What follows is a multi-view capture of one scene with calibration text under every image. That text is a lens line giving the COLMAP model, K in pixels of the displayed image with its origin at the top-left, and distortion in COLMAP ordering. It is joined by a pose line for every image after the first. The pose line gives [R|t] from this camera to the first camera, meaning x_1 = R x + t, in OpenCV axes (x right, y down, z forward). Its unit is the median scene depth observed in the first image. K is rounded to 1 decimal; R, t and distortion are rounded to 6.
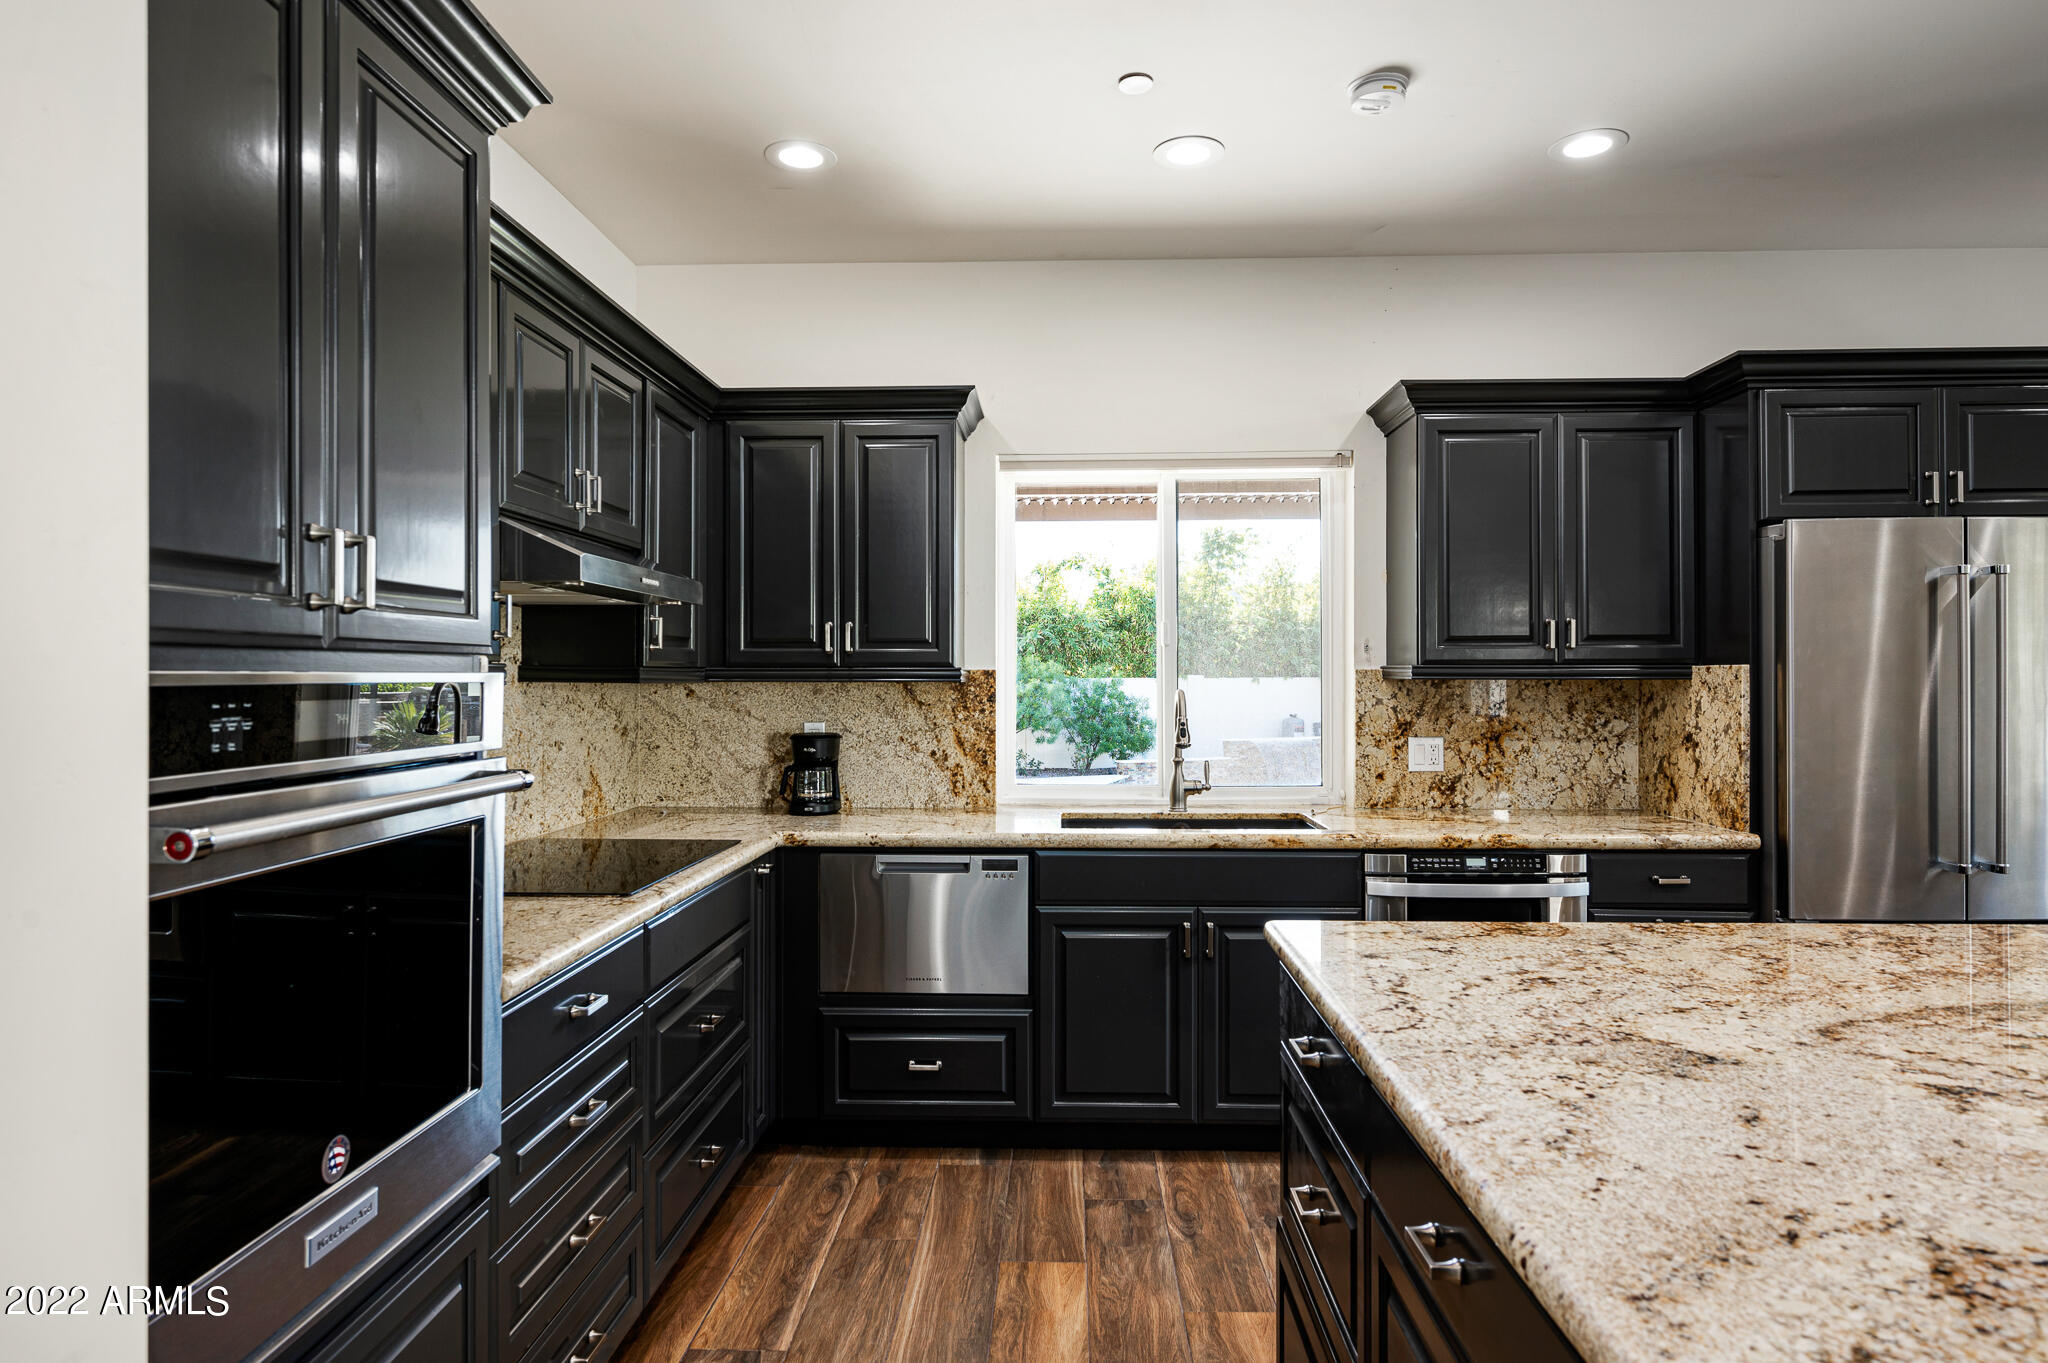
lens RADIAL K [[1168.7, 0, 1024.0], [0, 1168.7, 681.5], [0, 0, 1]] dist [-0.000584, 0.000250]
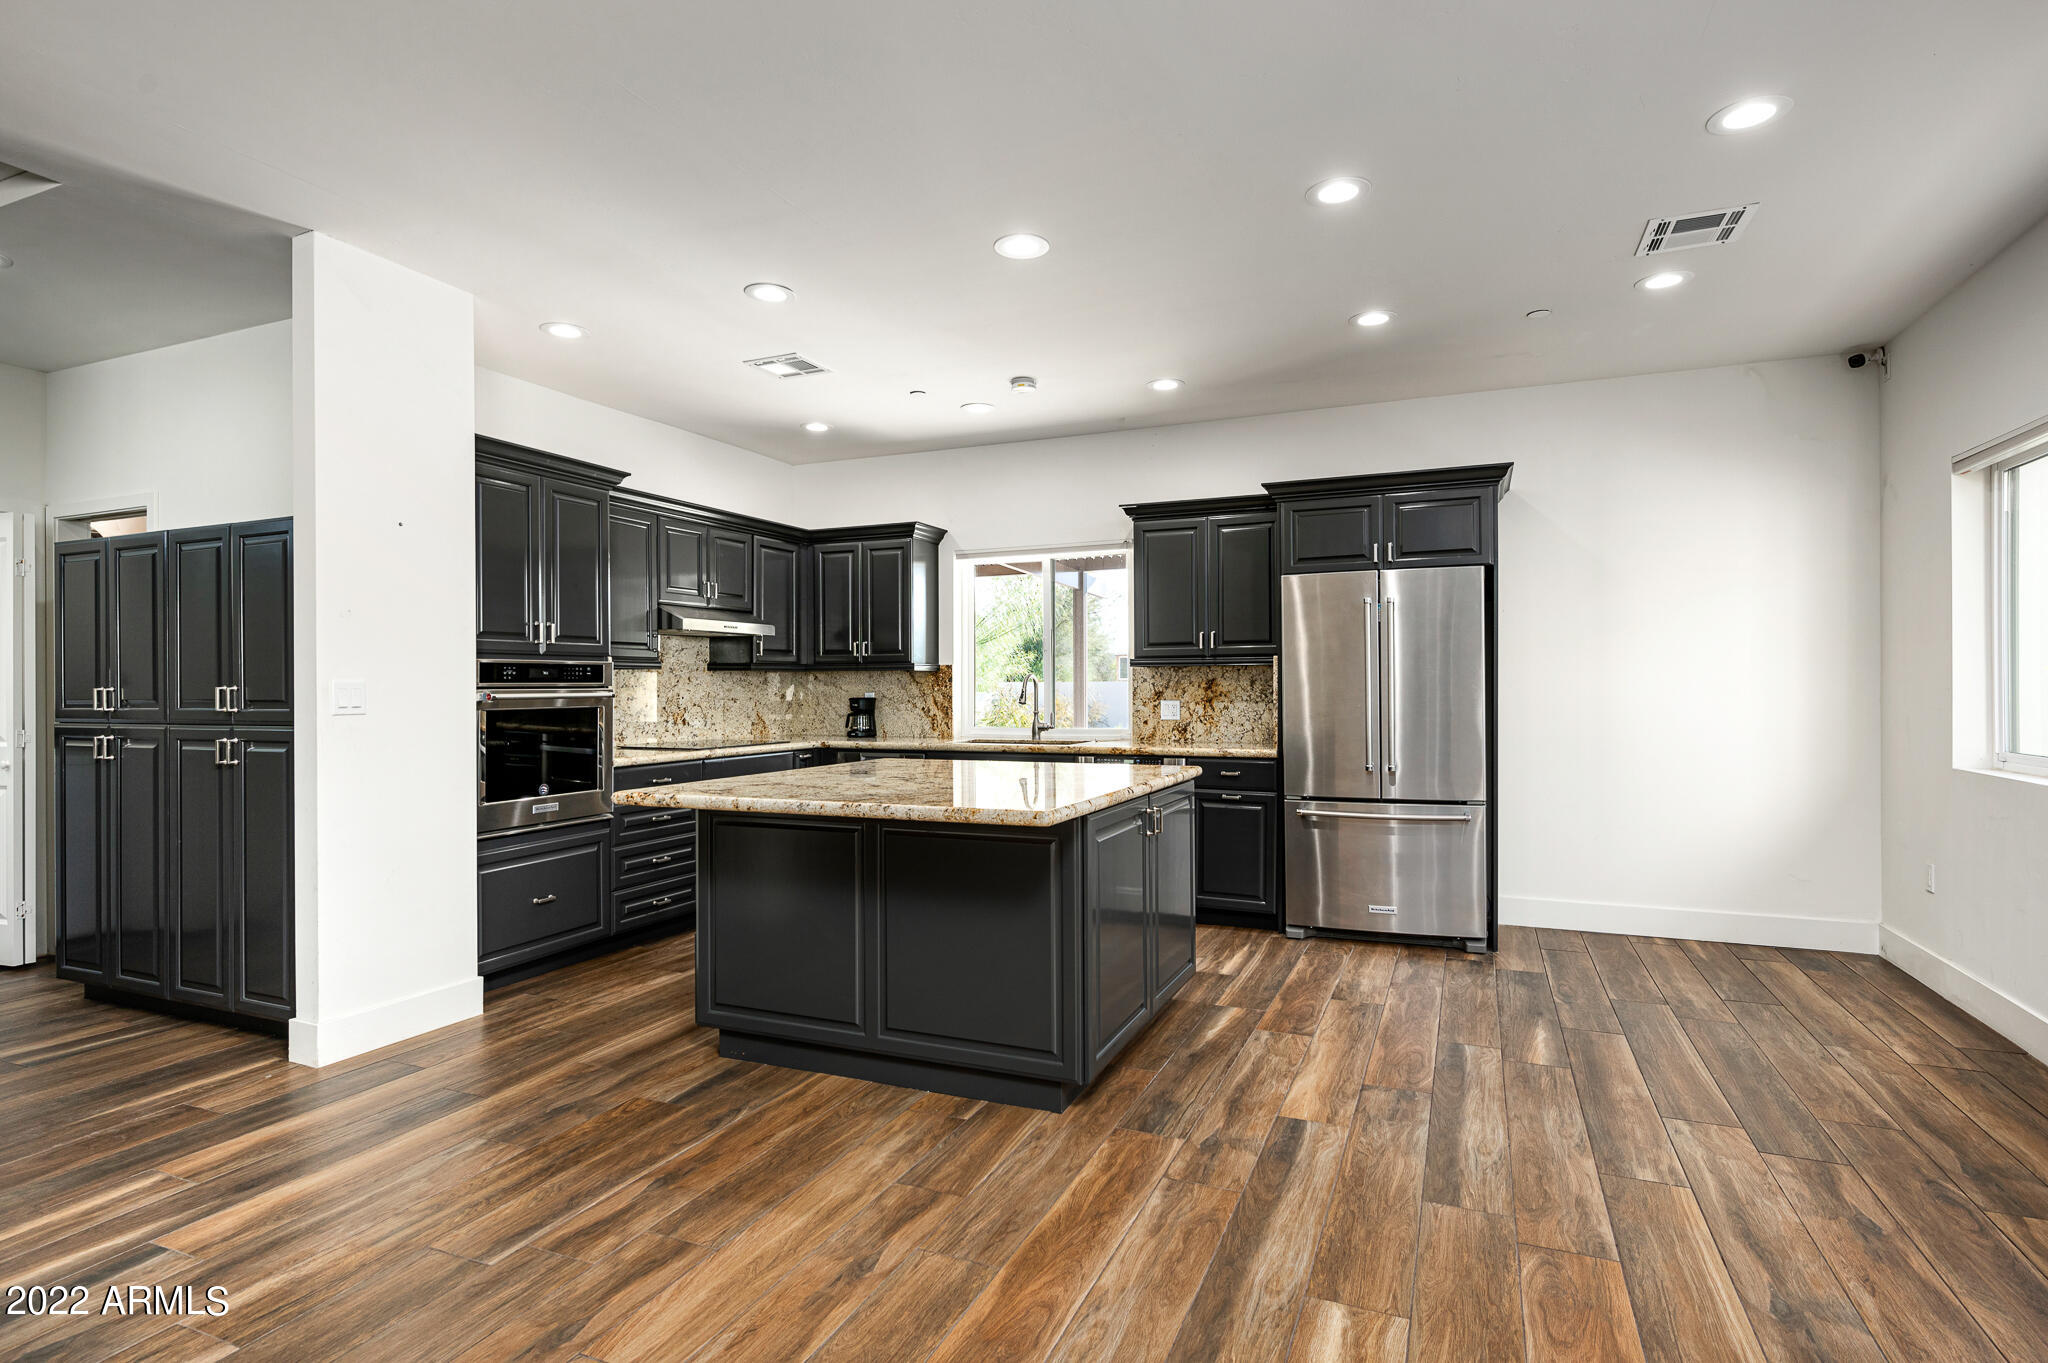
lens RADIAL K [[1031.7, 0, 1024.0], [0, 1031.7, 681.5], [0, 0, 1]] dist [-0.001116, -0.000540]
pose [[0.929813, -0.005037, -0.367998, 0.712482], [0.002627, 0.999972, -0.007049, 0.030011], [0.368023, 0.005587, 0.929800, -0.523320]]
